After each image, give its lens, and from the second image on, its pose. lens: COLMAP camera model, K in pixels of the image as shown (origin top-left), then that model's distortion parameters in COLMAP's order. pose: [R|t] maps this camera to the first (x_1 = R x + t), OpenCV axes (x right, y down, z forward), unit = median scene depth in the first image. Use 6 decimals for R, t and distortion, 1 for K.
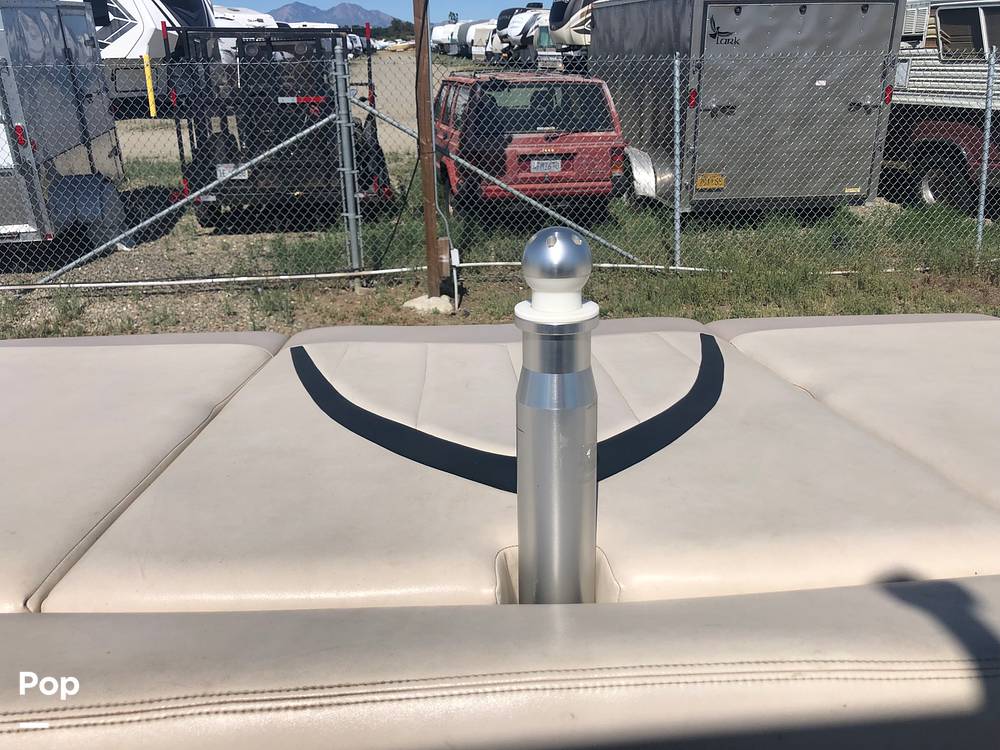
lens RADIAL K [[833.5, 0, 494.4], [0, 833.5, 371.0], [0, 0, 1]] dist [0.038713, -0.056033]
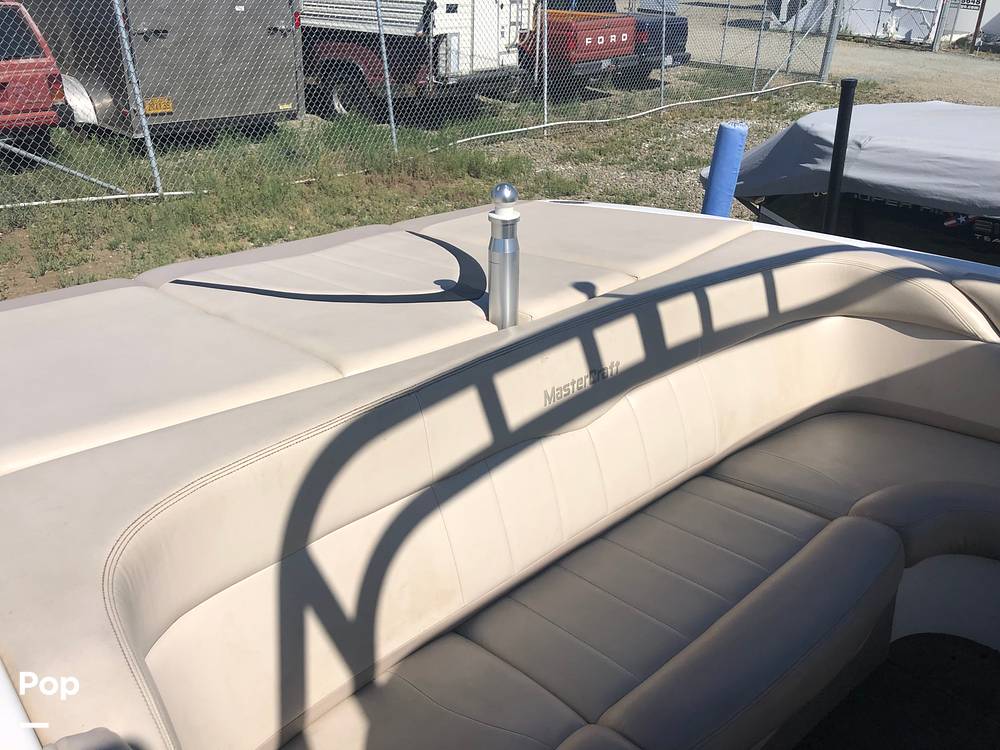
lens RADIAL K [[833.5, 0, 508.1], [0, 833.5, 375.8], [0, 0, 1]] dist [0.038713, -0.056033]
pose [[0.758283, -0.250252, 0.601981, -0.123340], [0.185362, 0.968040, 0.168938, -0.000093], [-0.625018, -0.016518, 0.780435, -0.076732]]
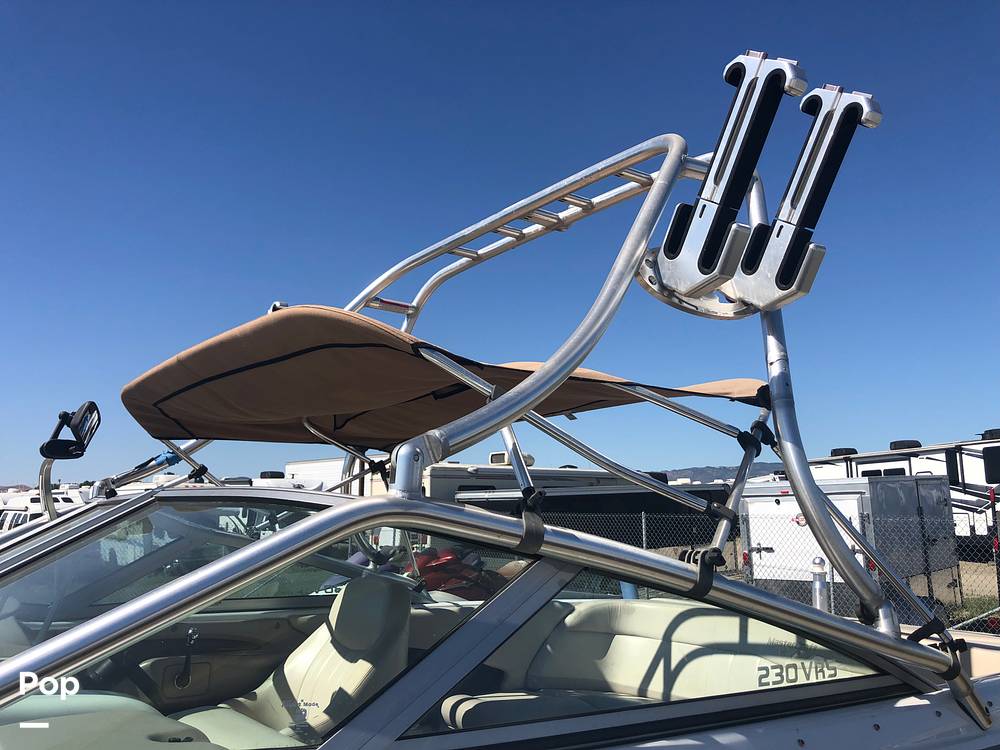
lens RADIAL K [[833.5, 0, 489.9], [0, 833.5, 369.3], [0, 0, 1]] dist [0.038713, -0.056033]
pose [[0.544381, -0.122900, -0.829786, 0.295259], [-0.304743, 0.892646, -0.332137, 0.097558], [0.781524, 0.433681, 0.448487, -0.300693]]
